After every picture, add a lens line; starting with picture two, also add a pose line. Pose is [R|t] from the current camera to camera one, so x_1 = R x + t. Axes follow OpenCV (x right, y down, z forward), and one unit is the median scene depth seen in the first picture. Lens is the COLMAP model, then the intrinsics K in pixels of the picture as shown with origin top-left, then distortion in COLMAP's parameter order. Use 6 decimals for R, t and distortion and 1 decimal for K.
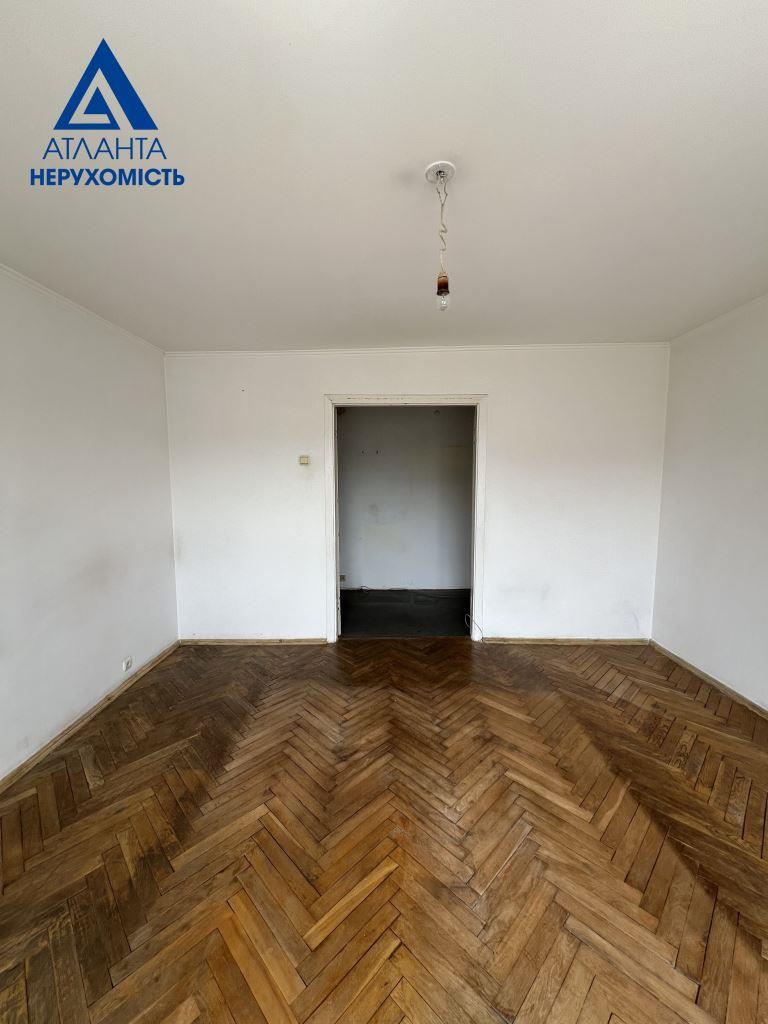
lens RADIAL K [[412.0, 0, 383.2], [0, 412.0, 512.5], [0, 0, 1]] dist [-0.002792, 0.001468]
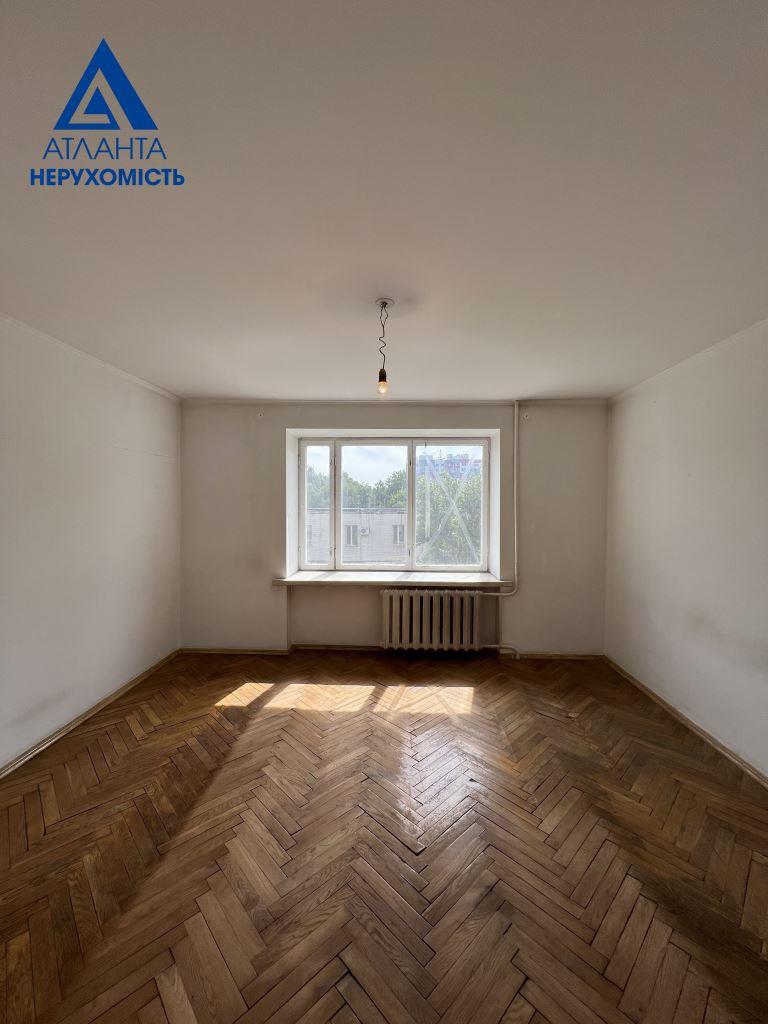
lens RADIAL K [[412.3, 0, 382.5], [0, 412.3, 509.3], [0, 0, 1]] dist [-0.001056, 0.000826]
pose [[-0.999613, 0.004628, 0.027435, 0.073218], [0.007436, 0.994637, 0.103159, -0.161253], [-0.026811, 0.103323, -0.994286, 1.647400]]
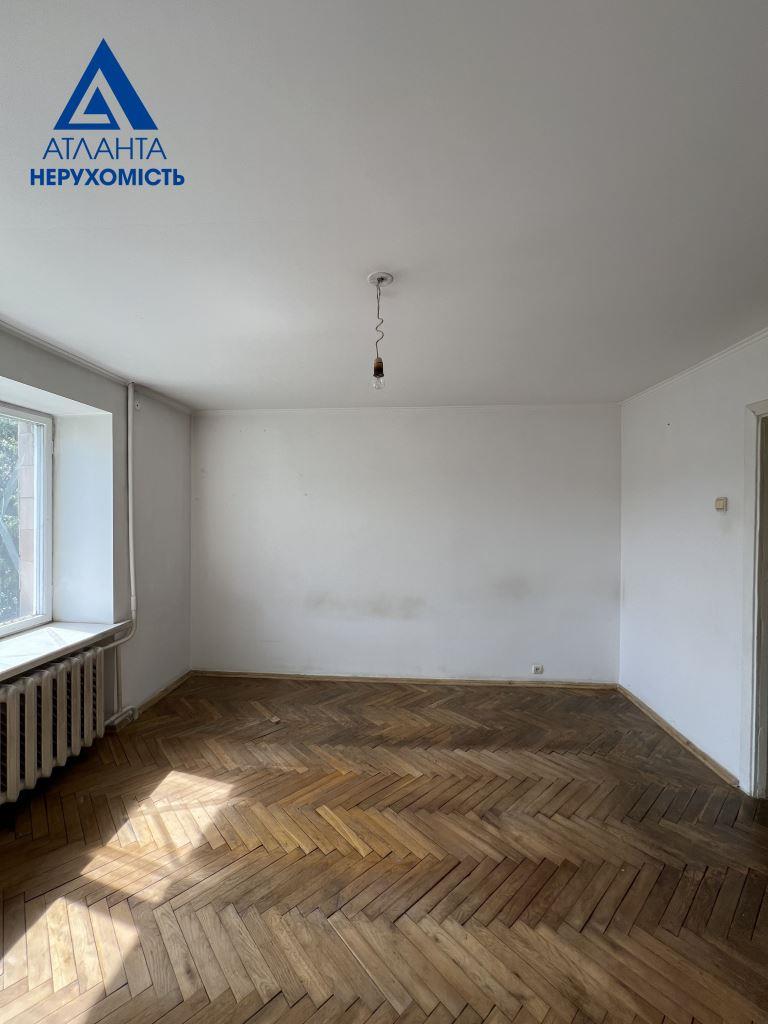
lens RADIAL K [[412.0, 0, 380.9], [0, 412.0, 514.1], [0, 0, 1]] dist [-0.002792, 0.001468]
pose [[-0.053505, 0.015362, -0.998449, 0.862878], [-0.092788, 0.995479, 0.020289, -0.110368], [0.994247, 0.093729, -0.051837, 0.730920]]
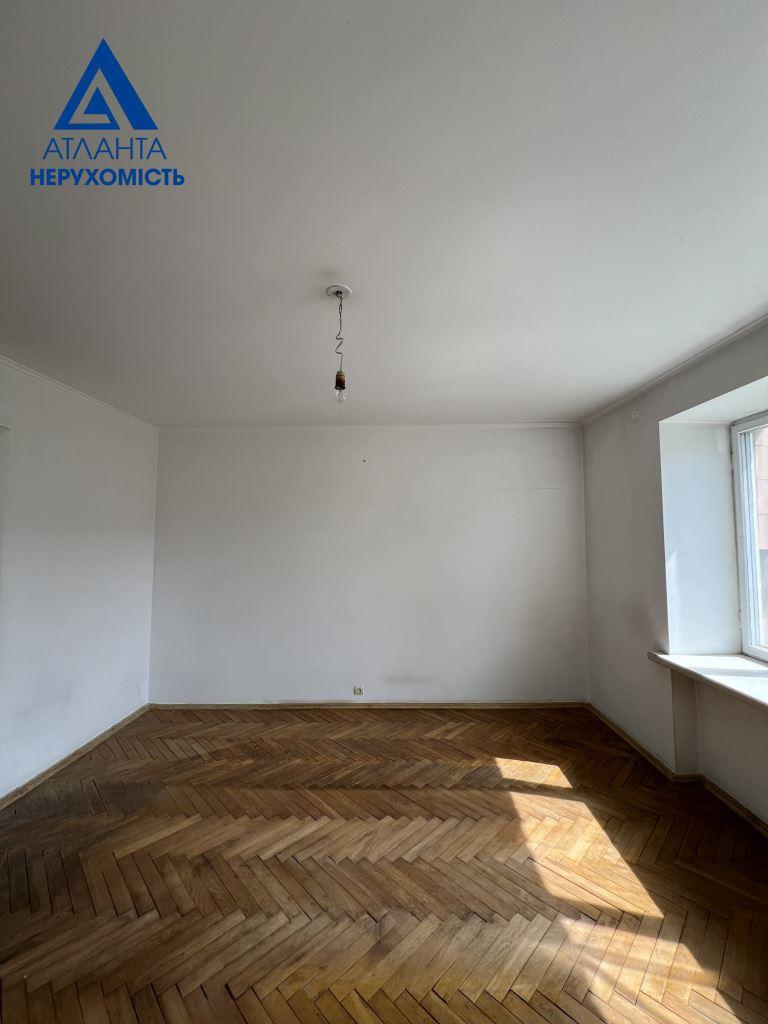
lens RADIAL K [[412.0, 0, 383.9], [0, 412.0, 510.8], [0, 0, 1]] dist [-0.002792, 0.001468]
pose [[0.007511, 0.073036, 0.997301, -0.654993], [0.094210, 0.992841, -0.073419, -0.061023], [-0.995524, 0.094507, 0.000576, 0.603103]]
